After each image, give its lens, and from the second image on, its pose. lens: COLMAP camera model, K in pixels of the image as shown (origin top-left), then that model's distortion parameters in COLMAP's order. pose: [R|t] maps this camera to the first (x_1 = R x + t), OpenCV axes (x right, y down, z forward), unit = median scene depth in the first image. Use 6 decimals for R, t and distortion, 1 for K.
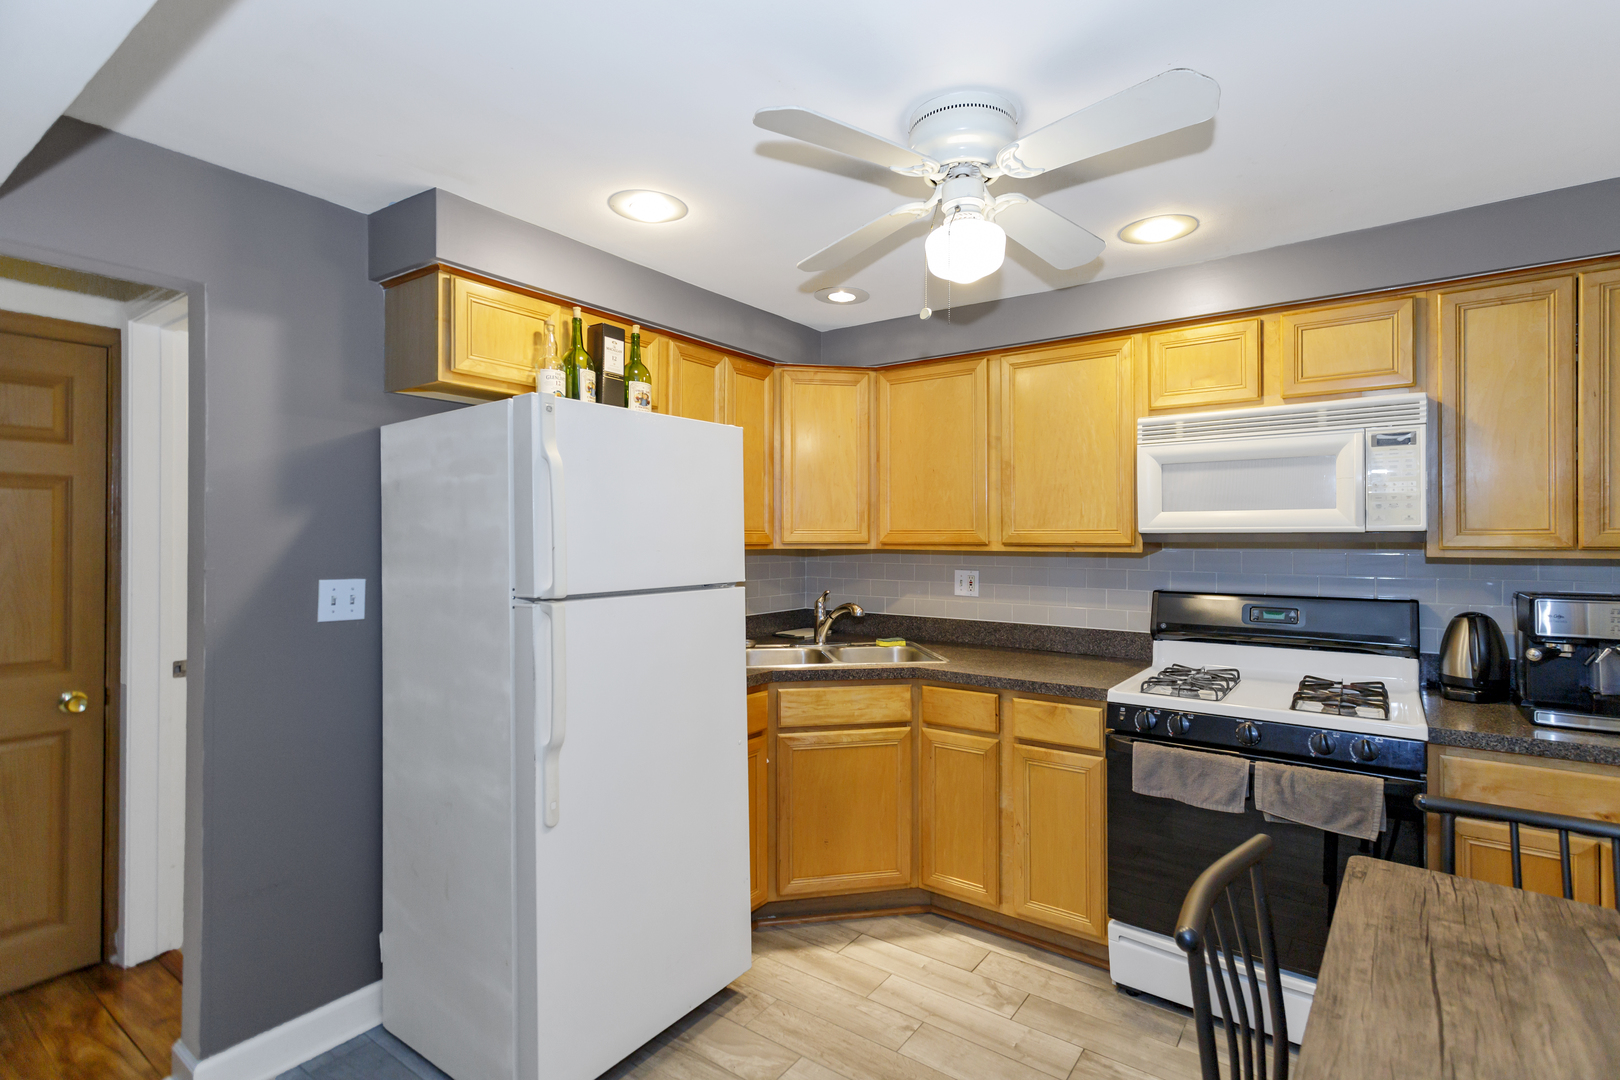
lens RADIAL K [[775.0, 0, 827.0], [0, 775.0, 534.8], [0, 0, 1]] dist [0.003233, -0.000647]
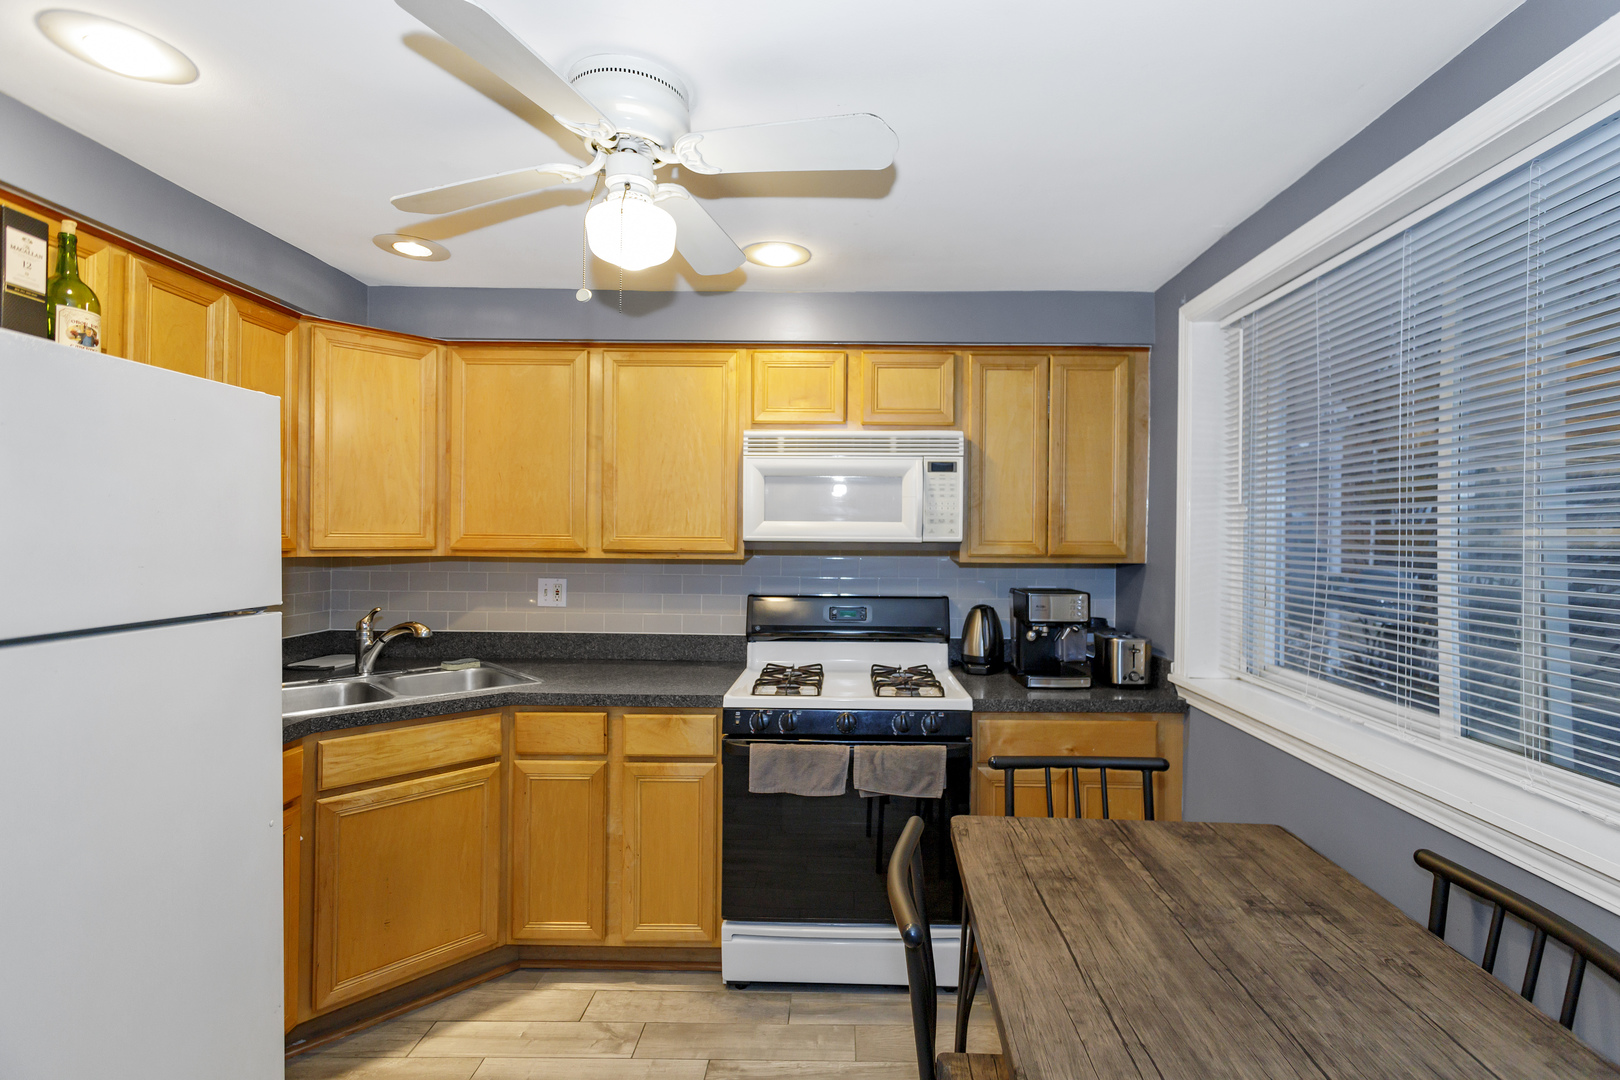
lens RADIAL K [[774.2, 0, 842.8], [0, 774.2, 534.6], [0, 0, 1]] dist [-0.000637, 0.004450]
pose [[0.812286, 0.010226, 0.583170, -0.101145], [-0.011044, 0.999937, -0.002152, -0.010472], [-0.583155, -0.004692, 0.812347, 0.082876]]
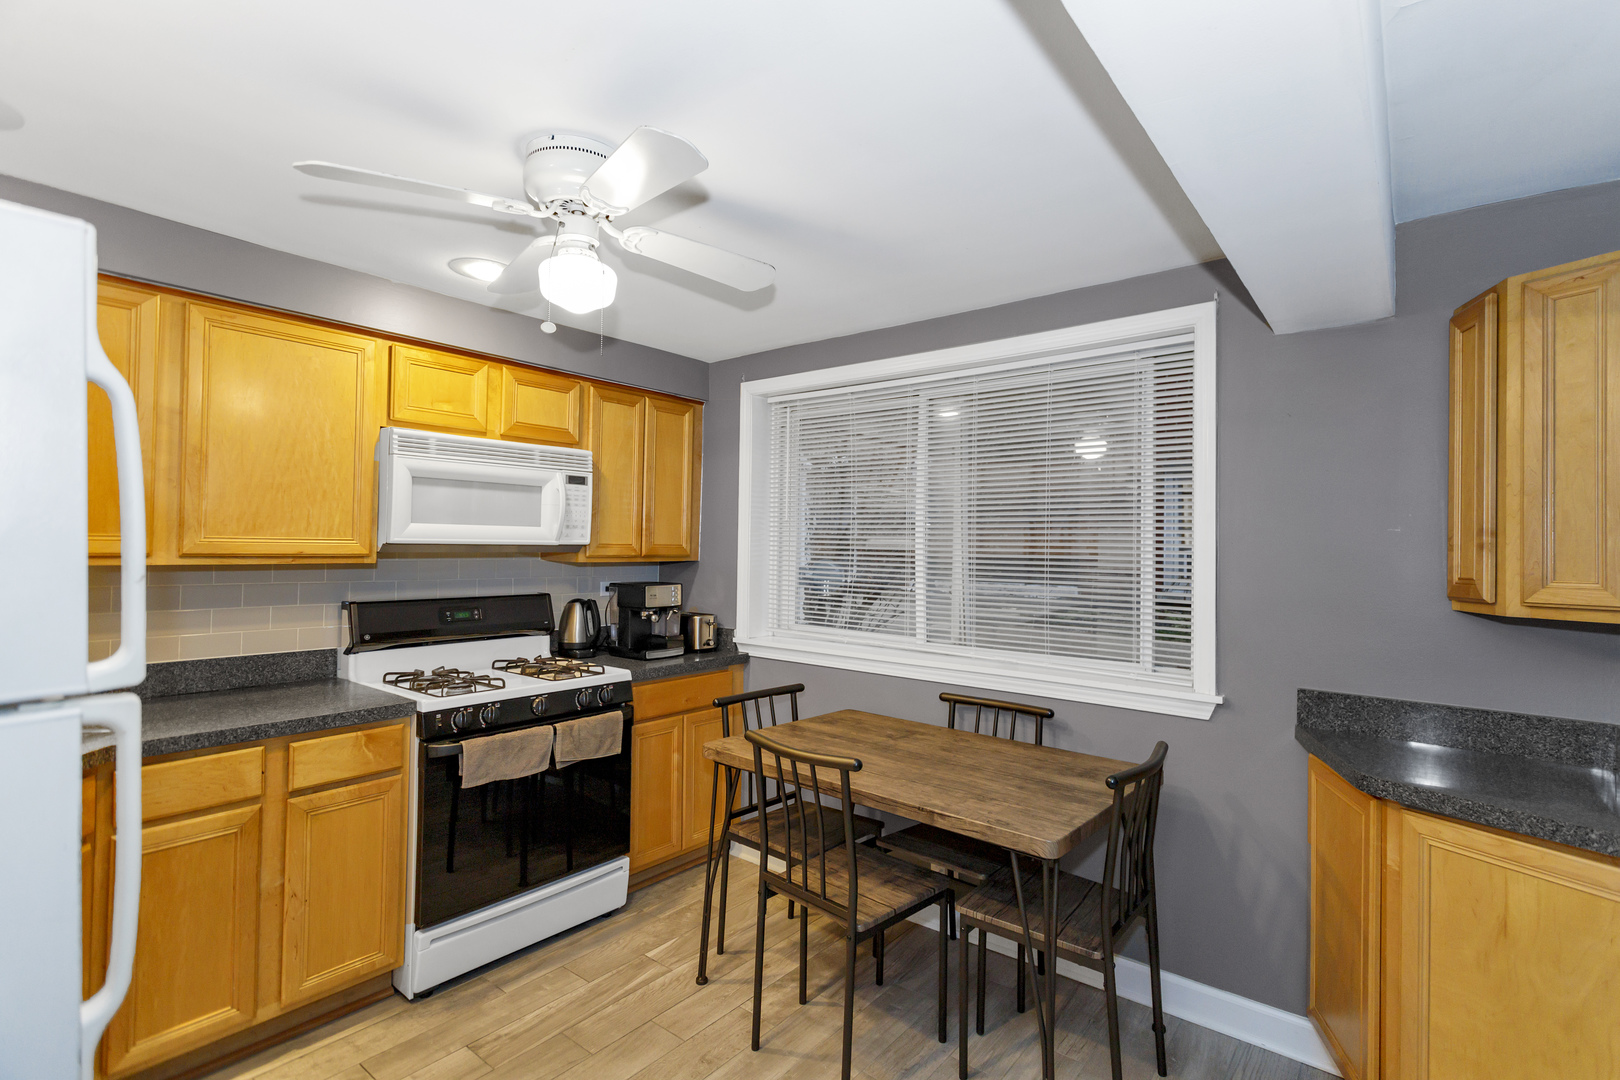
lens RADIAL K [[774.2, 0, 857.2], [0, 774.2, 536.2], [0, 0, 1]] dist [-0.000637, 0.004450]
pose [[0.005502, 0.016420, 0.999850, -0.613129], [-0.014724, 0.999758, -0.016337, -0.004385], [-0.999876, -0.014632, 0.005743, 0.422234]]
